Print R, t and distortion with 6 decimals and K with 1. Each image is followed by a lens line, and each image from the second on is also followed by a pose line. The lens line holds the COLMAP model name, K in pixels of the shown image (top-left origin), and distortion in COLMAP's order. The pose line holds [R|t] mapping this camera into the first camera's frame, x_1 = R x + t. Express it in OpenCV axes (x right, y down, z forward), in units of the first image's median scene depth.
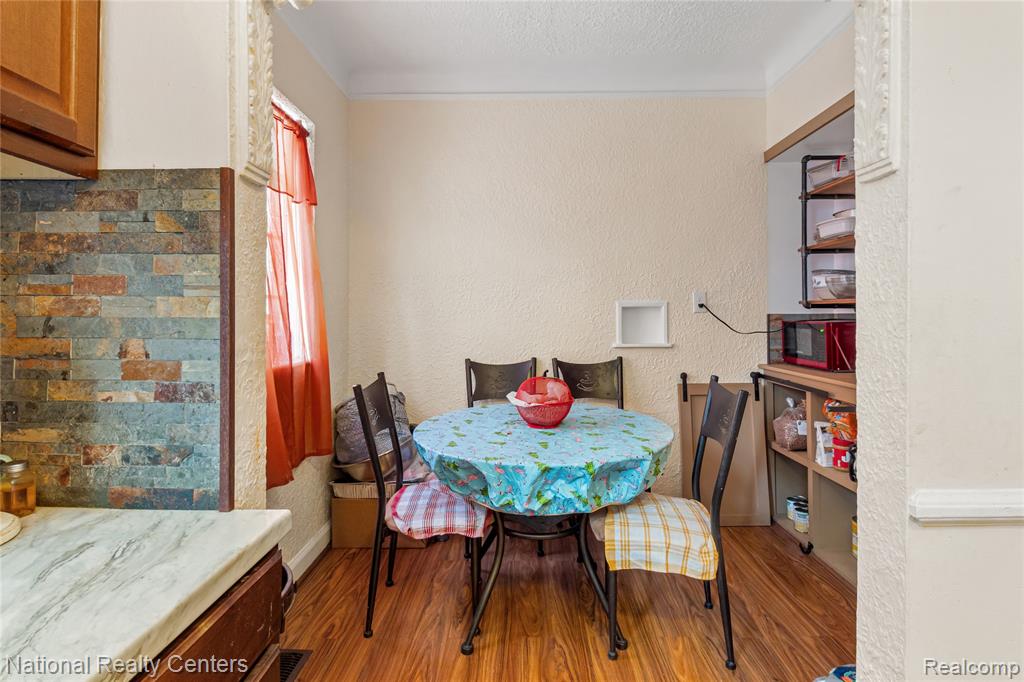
lens RADIAL K [[516.7, 0, 513.0], [0, 516.7, 327.4], [0, 0, 1]] dist [0.002868, 0.000650]
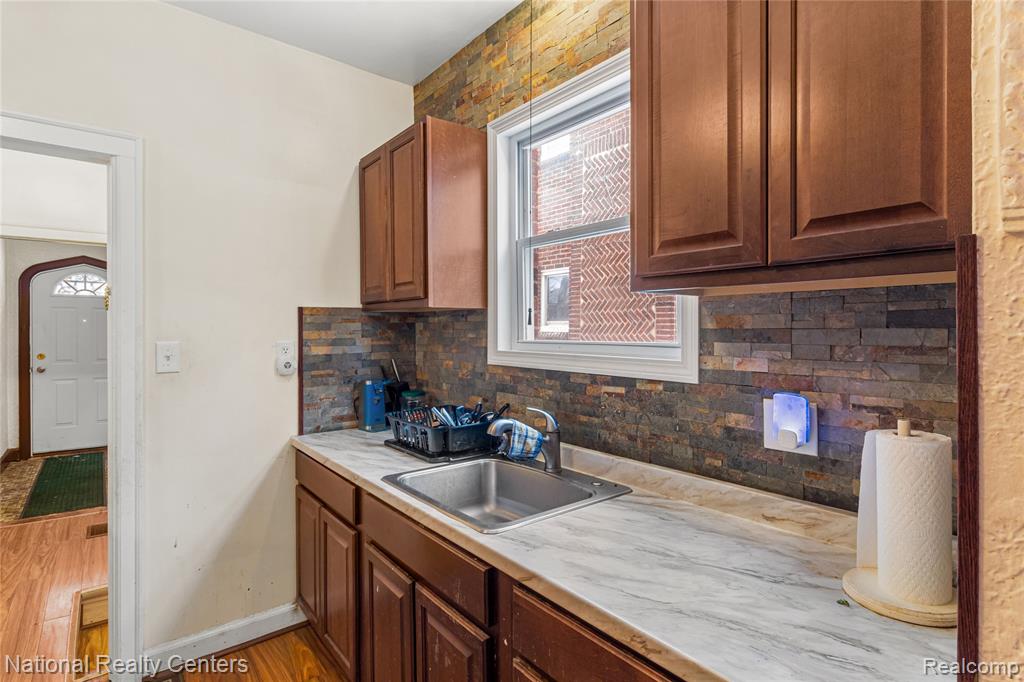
lens RADIAL K [[516.7, 0, 513.0], [0, 516.7, 327.4], [0, 0, 1]] dist [0.002868, 0.000650]
pose [[-0.778508, -0.004168, -0.627621, 0.381018], [-0.005484, 0.999985, 0.000162, -0.213855], [0.627611, 0.003568, -0.778519, 1.344608]]
